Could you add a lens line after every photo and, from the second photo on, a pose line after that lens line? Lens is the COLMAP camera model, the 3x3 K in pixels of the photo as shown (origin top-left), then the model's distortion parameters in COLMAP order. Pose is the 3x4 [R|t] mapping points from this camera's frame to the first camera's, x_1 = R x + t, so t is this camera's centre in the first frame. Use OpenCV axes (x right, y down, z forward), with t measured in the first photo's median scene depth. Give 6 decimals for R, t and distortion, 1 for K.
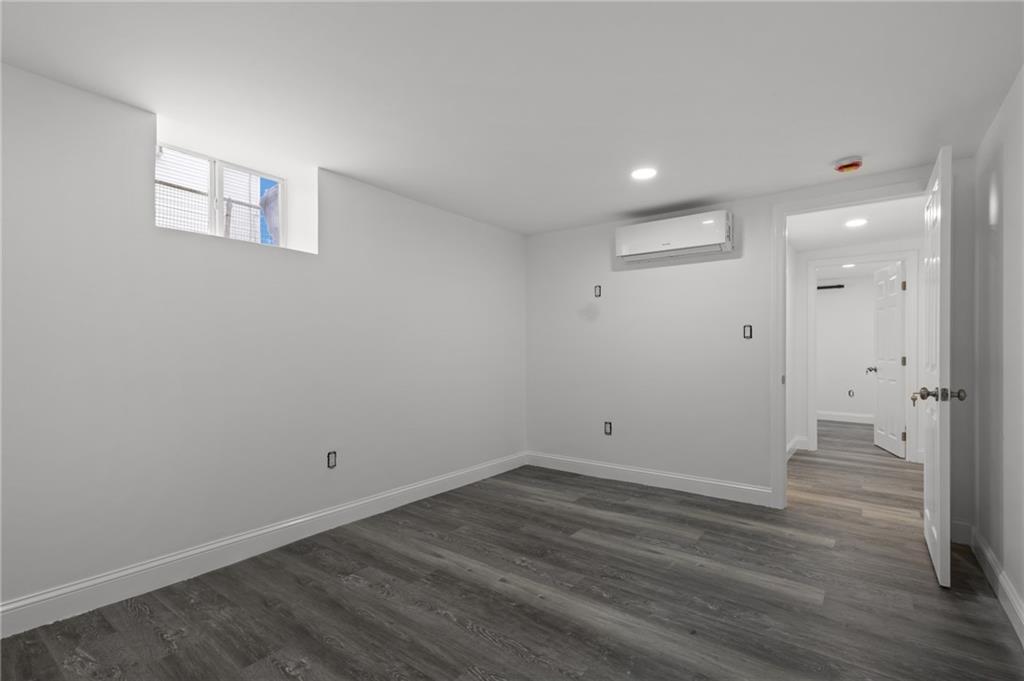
lens RADIAL K [[479.9, 0, 511.6], [0, 479.9, 348.2], [0, 0, 1]] dist [0.004123, -0.000508]
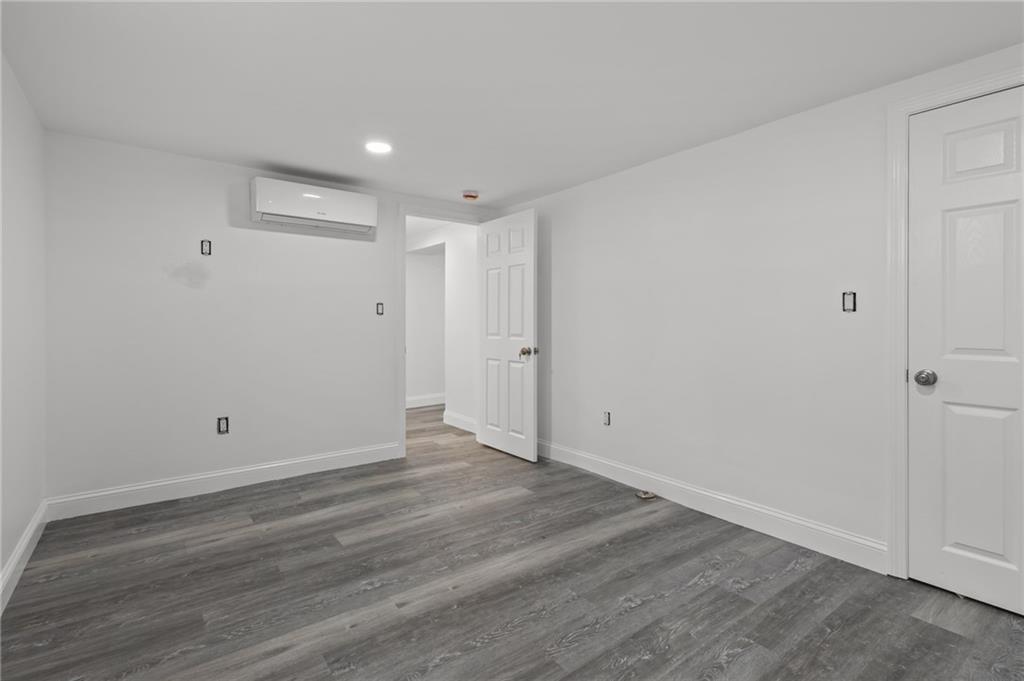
lens RADIAL K [[479.9, 0, 522.3], [0, 479.9, 316.2], [0, 0, 1]] dist [0.004123, -0.000508]
pose [[0.258401, 0.016811, 0.965891, -0.569783], [-0.005510, 0.999858, -0.015928, -0.000879], [-0.966022, -0.001206, 0.258457, 0.433264]]
